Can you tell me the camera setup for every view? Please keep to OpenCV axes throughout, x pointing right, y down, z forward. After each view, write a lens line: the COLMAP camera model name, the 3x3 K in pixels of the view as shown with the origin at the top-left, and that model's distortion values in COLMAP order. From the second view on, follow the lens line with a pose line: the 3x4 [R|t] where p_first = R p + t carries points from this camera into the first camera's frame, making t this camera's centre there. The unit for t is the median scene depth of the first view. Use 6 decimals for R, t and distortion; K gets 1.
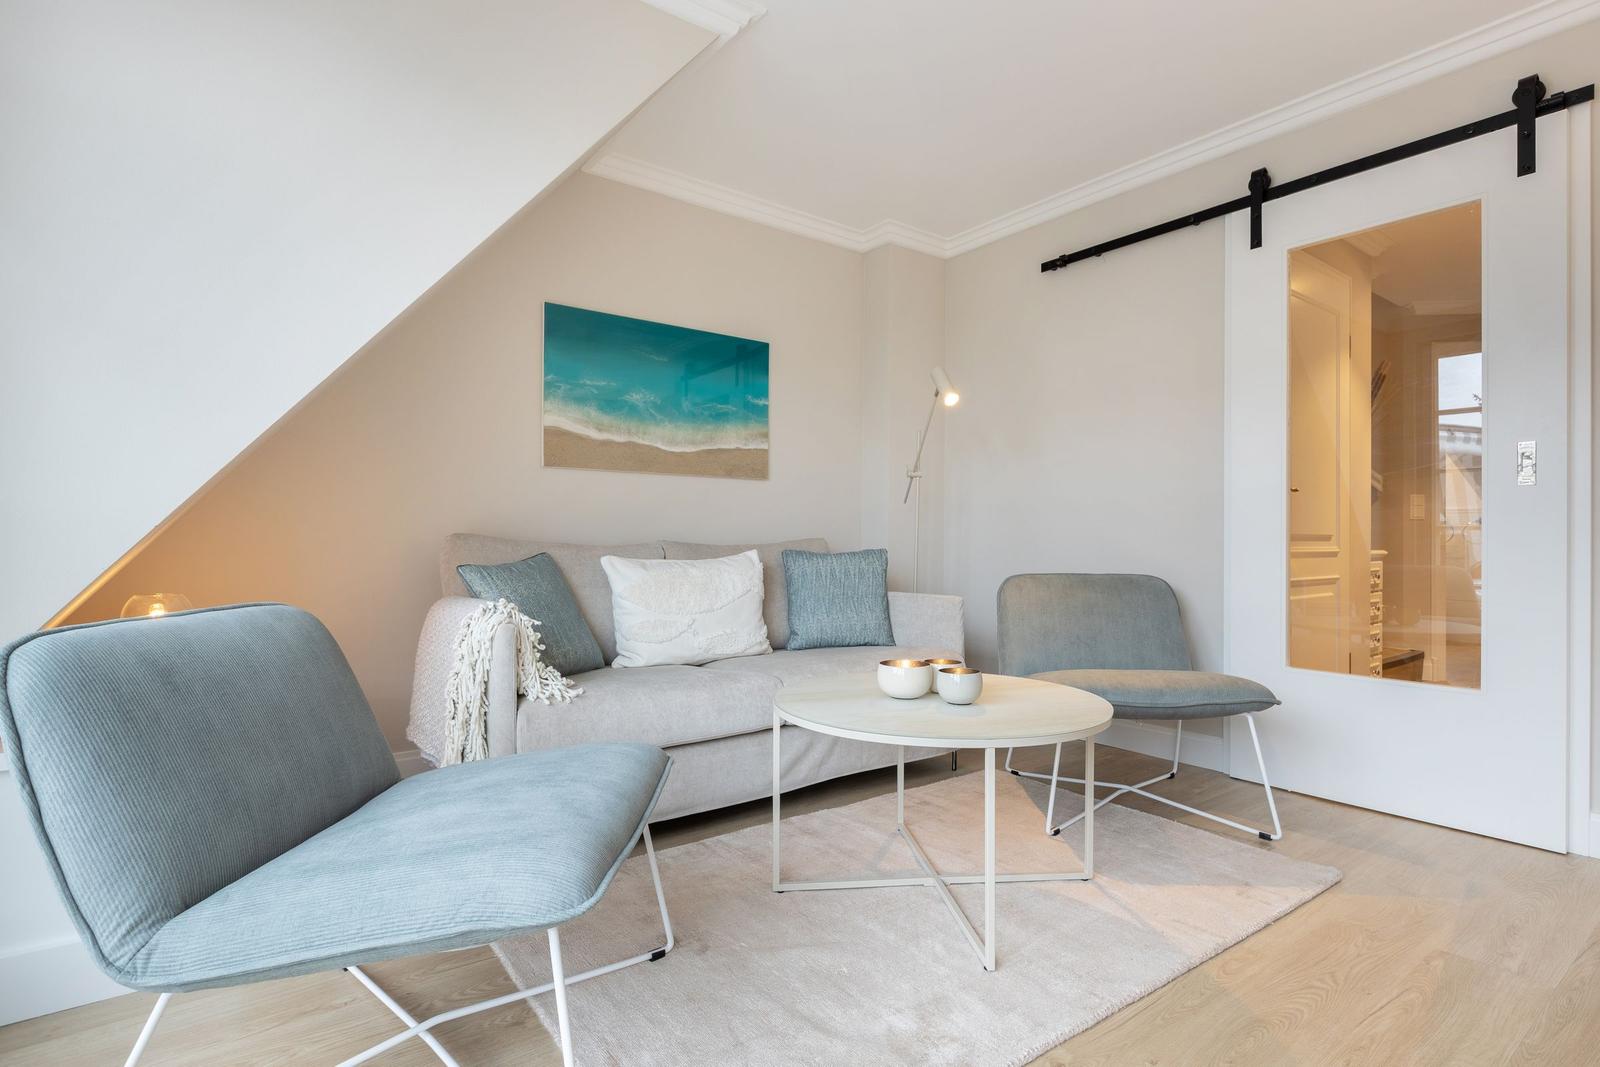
lens RADIAL K [[783.1, 0, 809.1], [0, 783.1, 536.8], [0, 0, 1]] dist [-0.001055, 0.001651]
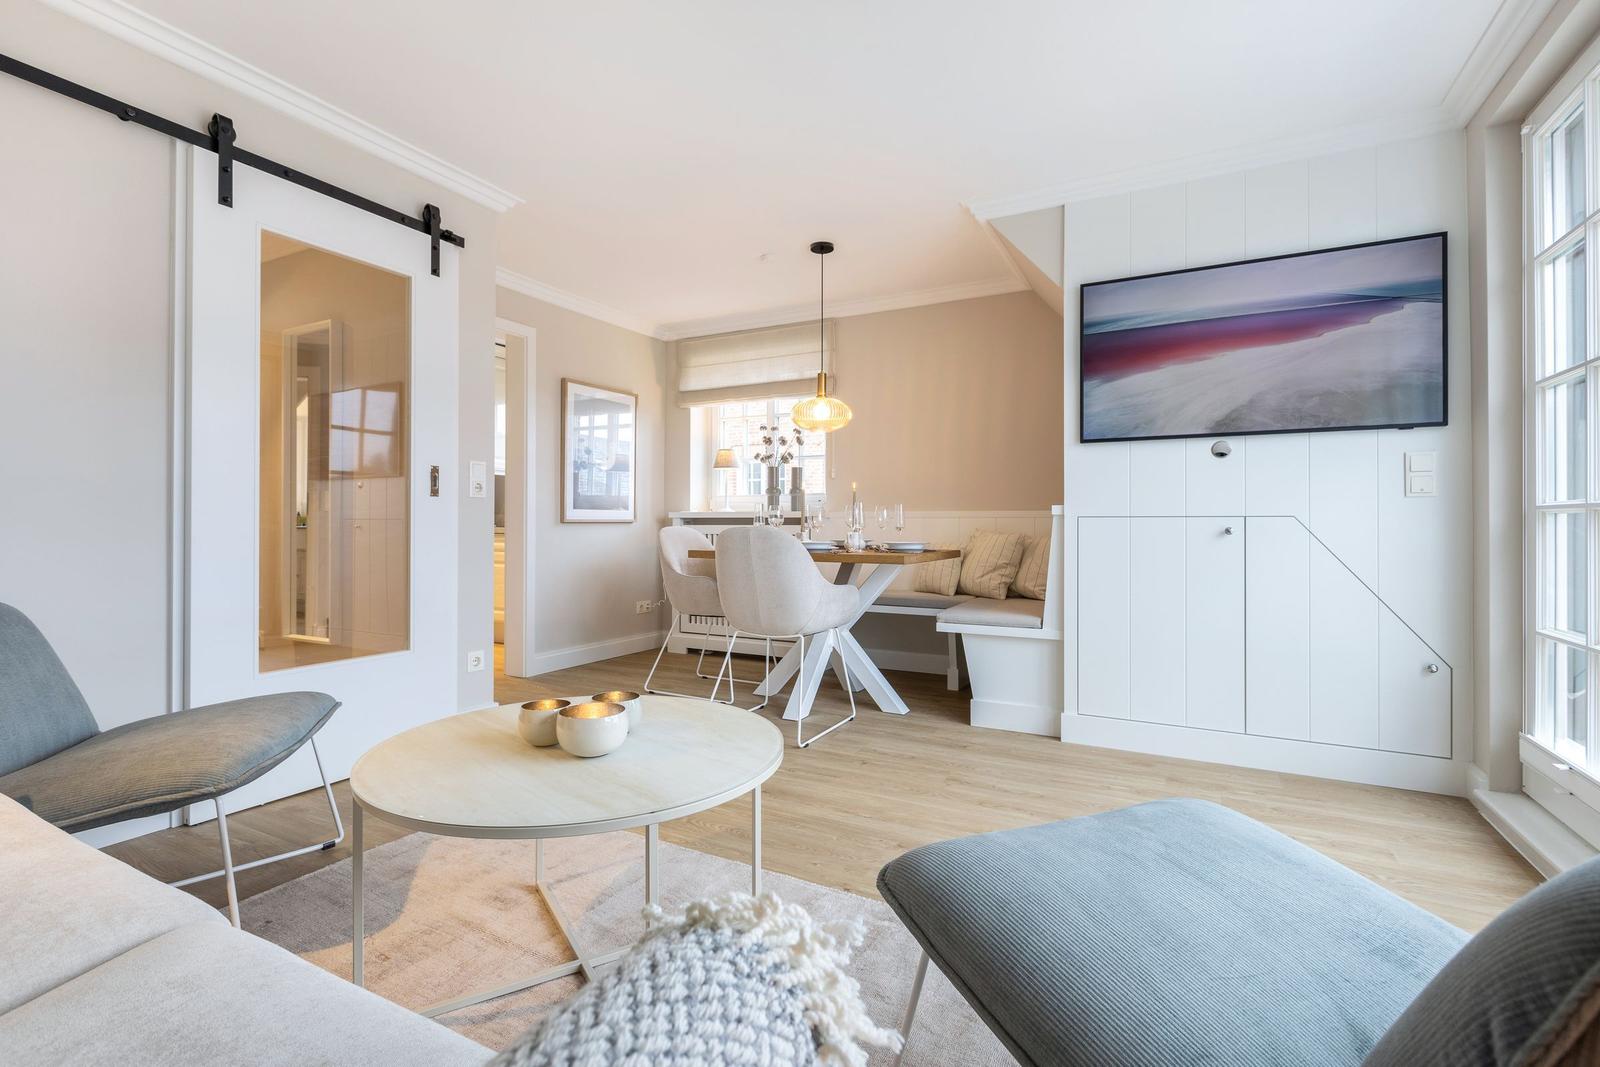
lens RADIAL K [[721.2, 0, 804.9], [0, 721.2, 516.3], [0, 0, 1]] dist [0.005453, -0.002888]
pose [[-0.427913, 0.002646, 0.903816, -0.398214], [0.002567, 0.999995, -0.001712, -0.017145], [-0.903816, 0.001587, -0.427917, 0.699363]]
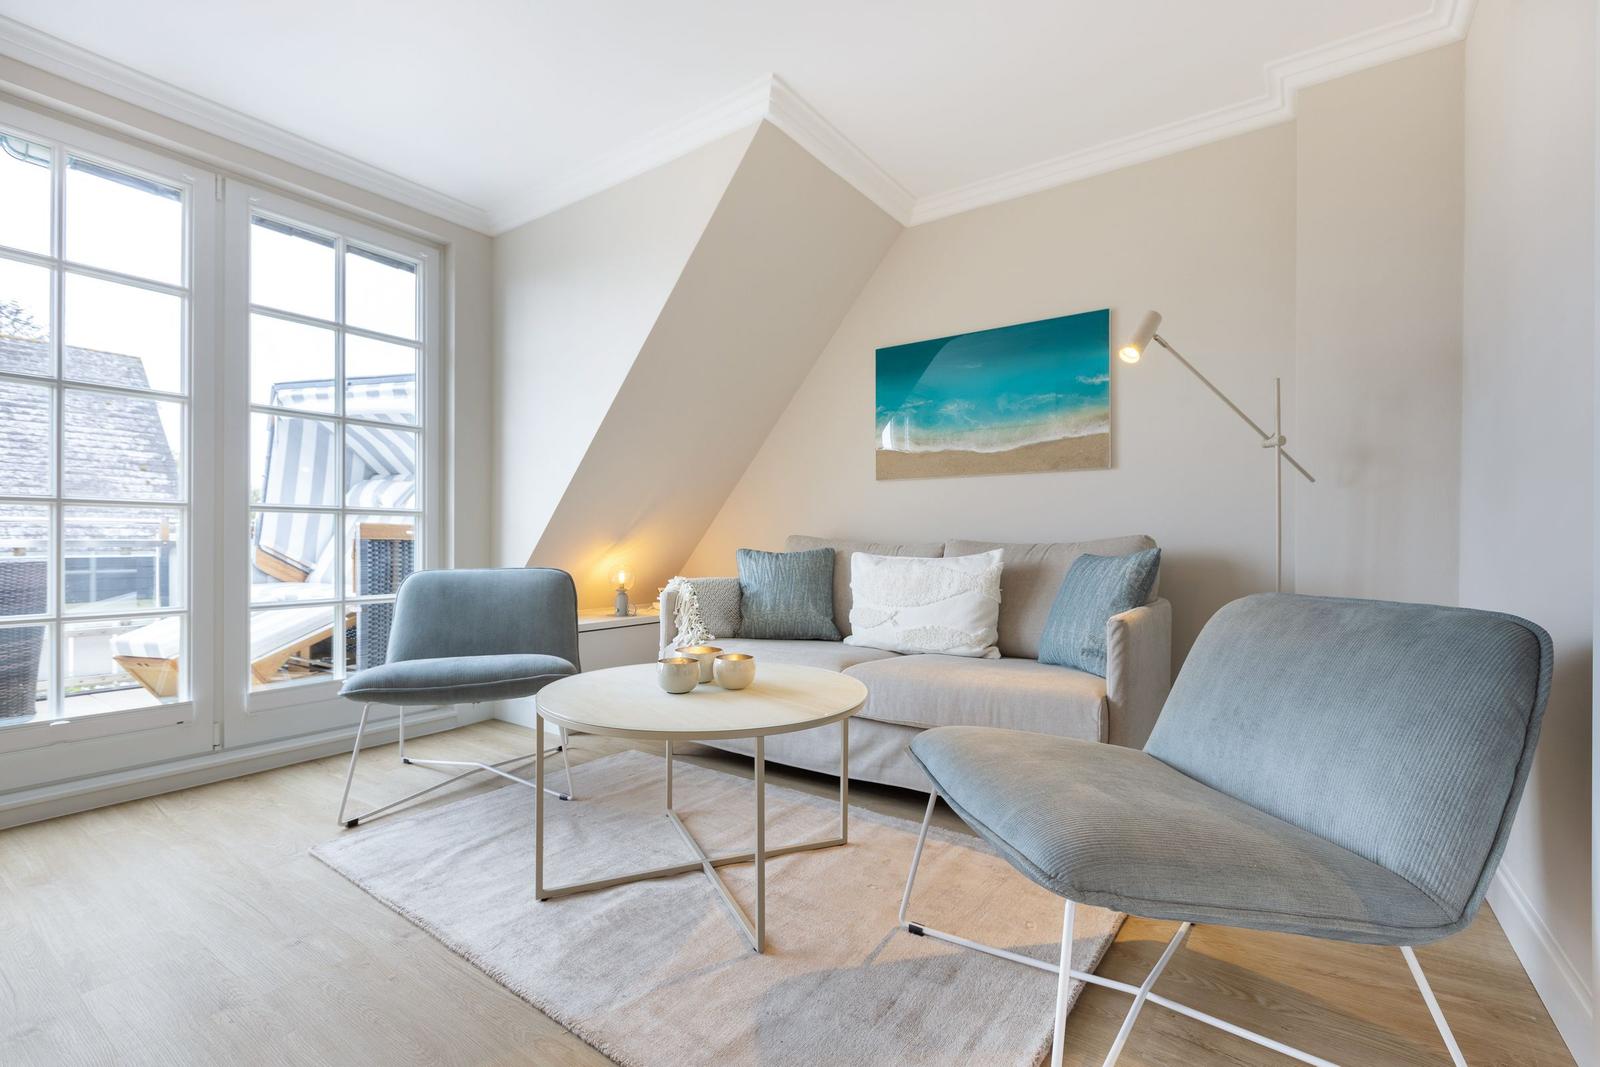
lens RADIAL K [[721.2, 0, 798.4], [0, 721.2, 535.8], [0, 0, 1]] dist [0.005453, -0.002888]
pose [[0.285751, -0.011256, -0.958238, 0.689935], [-0.004396, 0.999905, -0.013057, 0.013318], [0.958294, 0.007944, 0.285674, 0.521041]]
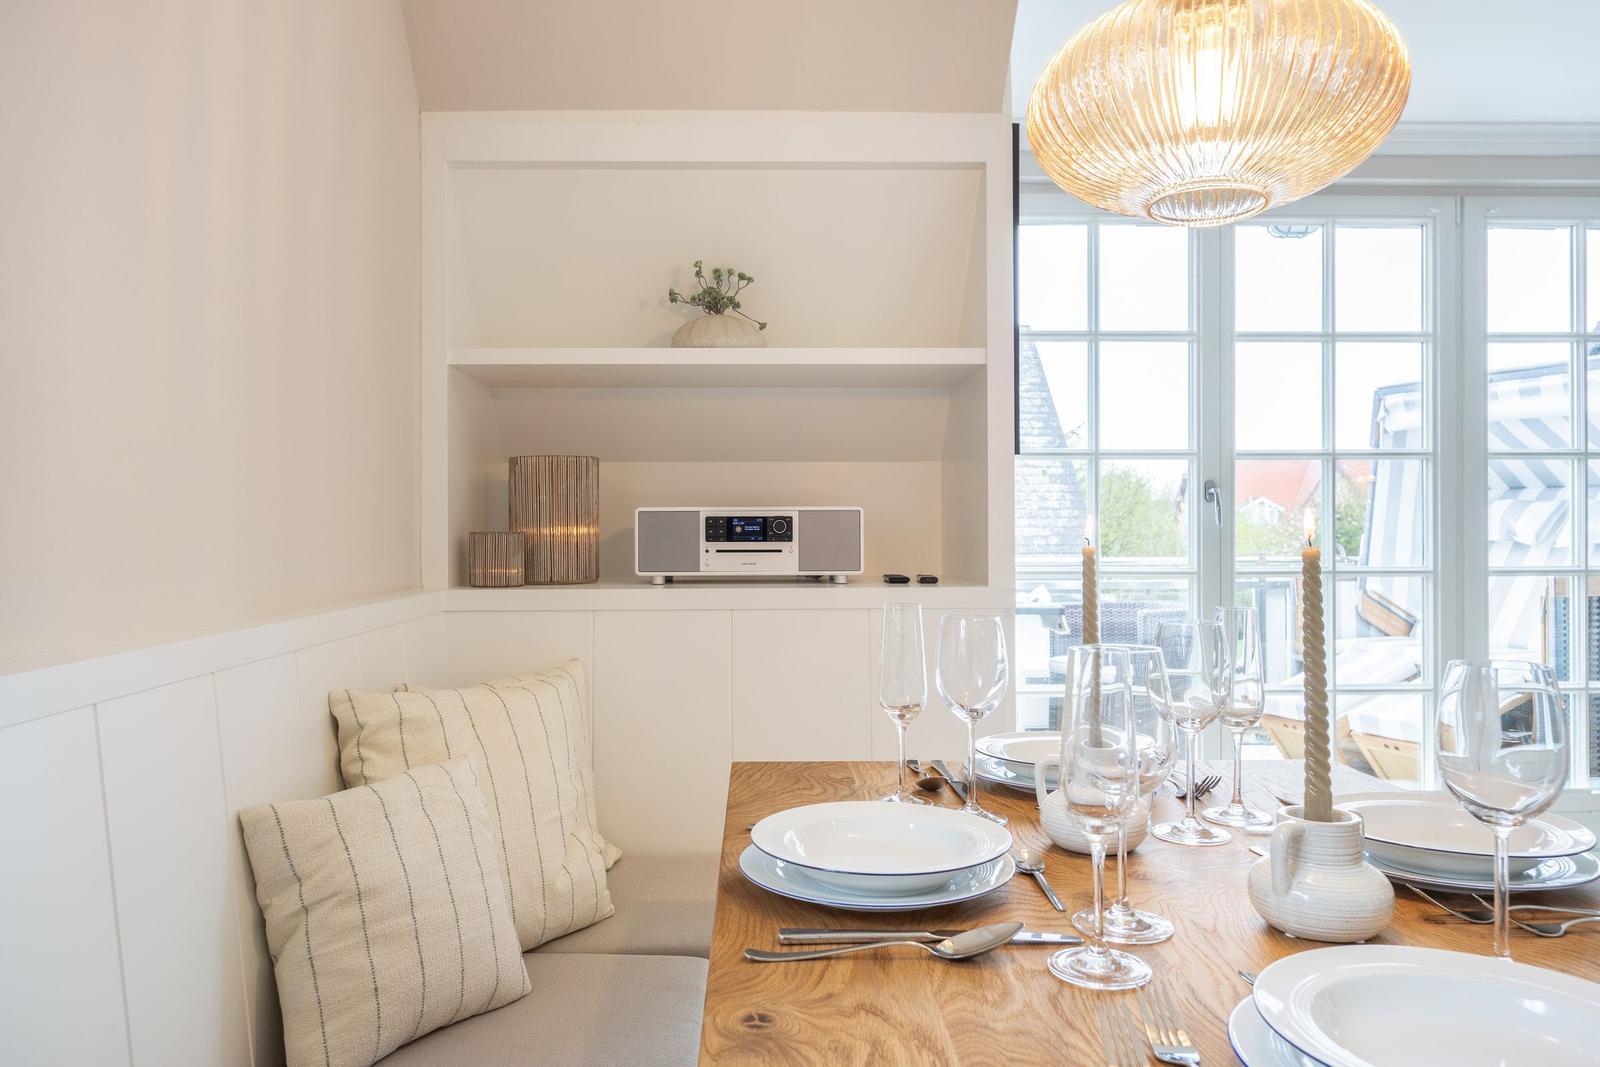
lens RADIAL K [[1132.4, 0, 771.5], [0, 1132.4, 523.0], [0, 0, 1]] dist [0.001289, -0.006630]
pose [[-0.598748, -0.009630, -0.800880, 1.045131], [-0.004623, 0.999953, -0.008567, -0.066796], [0.800924, -0.001427, -0.598764, 0.240687]]
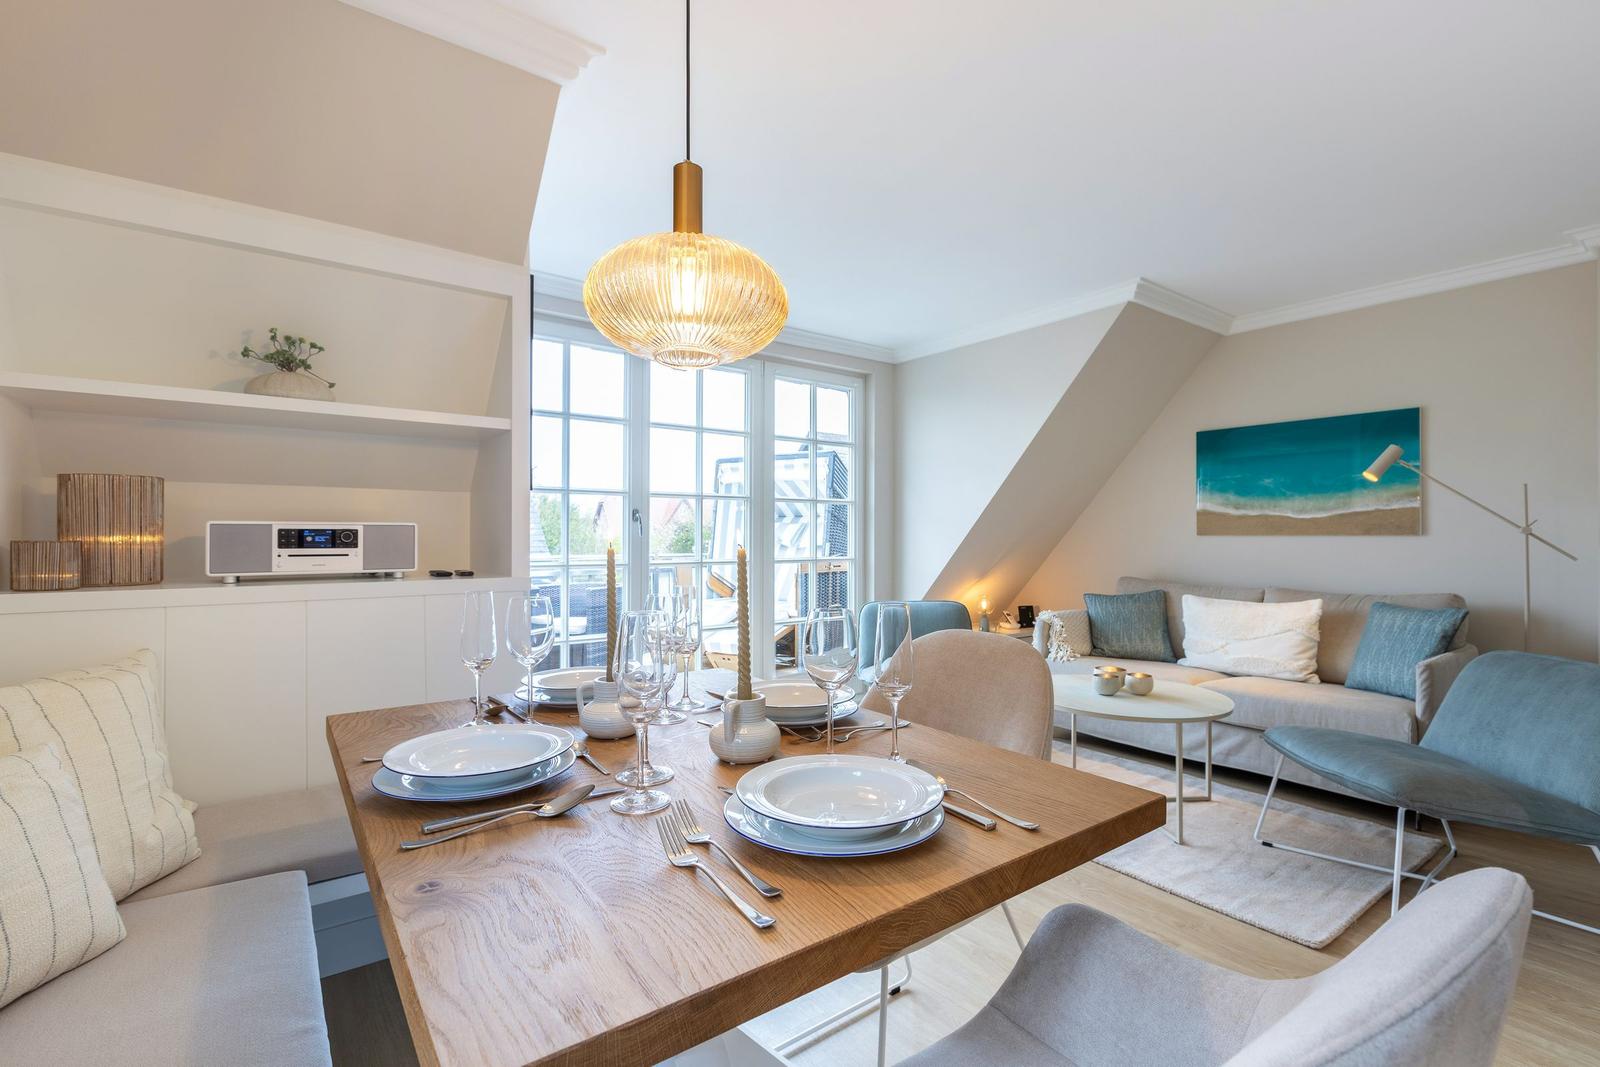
lens RADIAL K [[721.2, 0, 801.3], [0, 721.2, 532.2], [0, 0, 1]] dist [0.005453, -0.002888]
pose [[-0.016345, -0.012357, -0.999790, 1.075016], [-0.006031, 0.999907, -0.012259, -0.069526], [0.999848, 0.005830, -0.016418, 0.208801]]
